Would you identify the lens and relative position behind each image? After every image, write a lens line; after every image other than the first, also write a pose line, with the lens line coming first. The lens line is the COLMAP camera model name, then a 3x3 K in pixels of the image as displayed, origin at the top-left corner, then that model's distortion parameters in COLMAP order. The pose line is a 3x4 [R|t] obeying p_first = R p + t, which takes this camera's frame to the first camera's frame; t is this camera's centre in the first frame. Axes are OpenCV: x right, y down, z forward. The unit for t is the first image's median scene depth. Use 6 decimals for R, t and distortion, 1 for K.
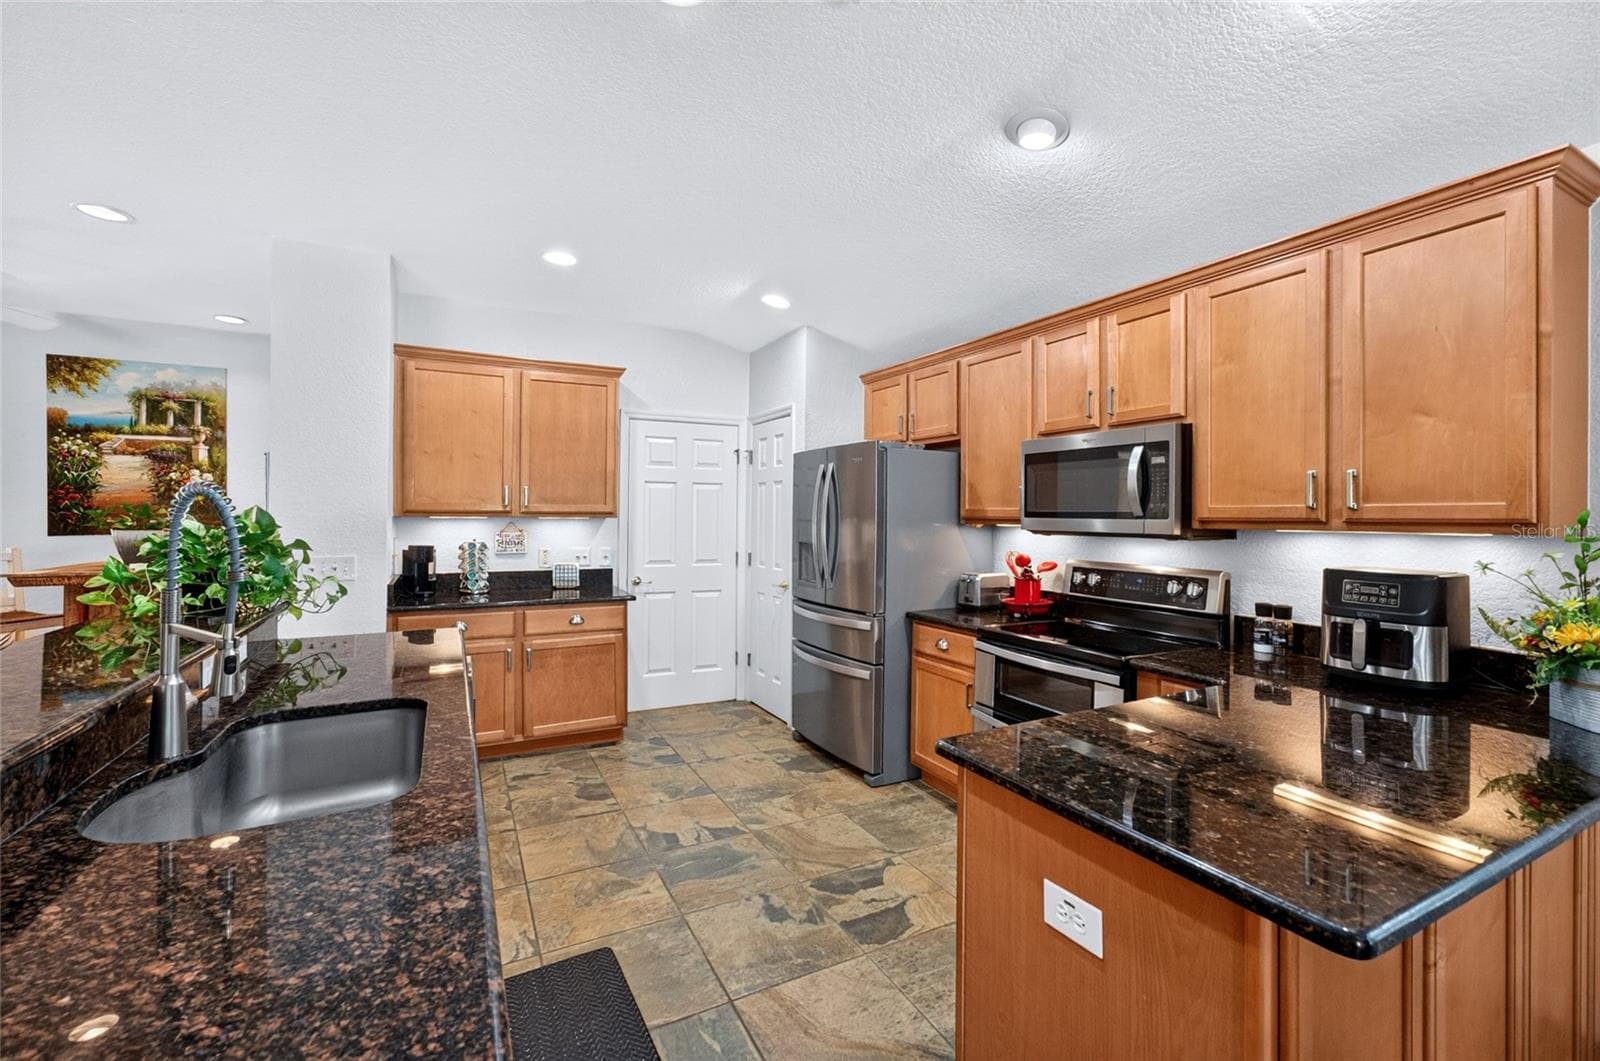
lens RADIAL K [[684.0, 0, 817.0], [0, 684.0, 511.2], [0, 0, 1]] dist [0.022979, 0.000375]
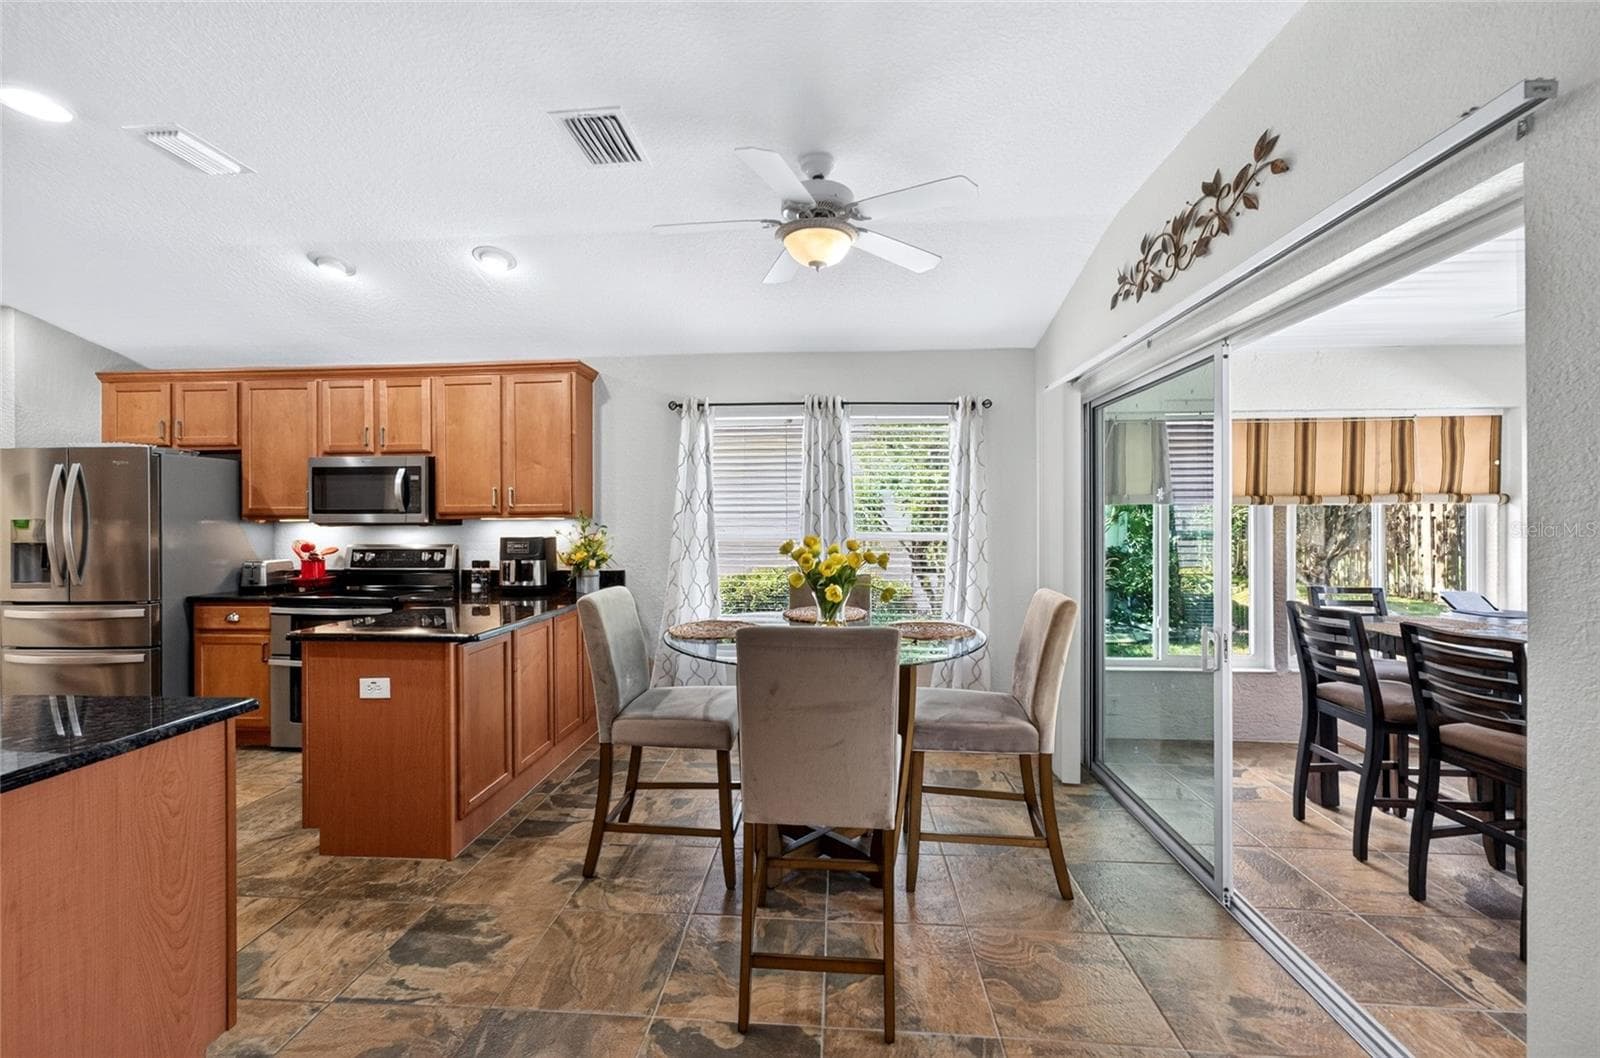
lens RADIAL K [[655.2, 0, 791.6], [0, 655.2, 521.0], [0, 0, 1]] dist [0.016413, 0.000198]
pose [[0.558444, -0.011248, 0.829466, -0.242167], [0.005142, 0.999936, 0.010098, 0.014673], [-0.829527, -0.001374, 0.558466, -0.492700]]
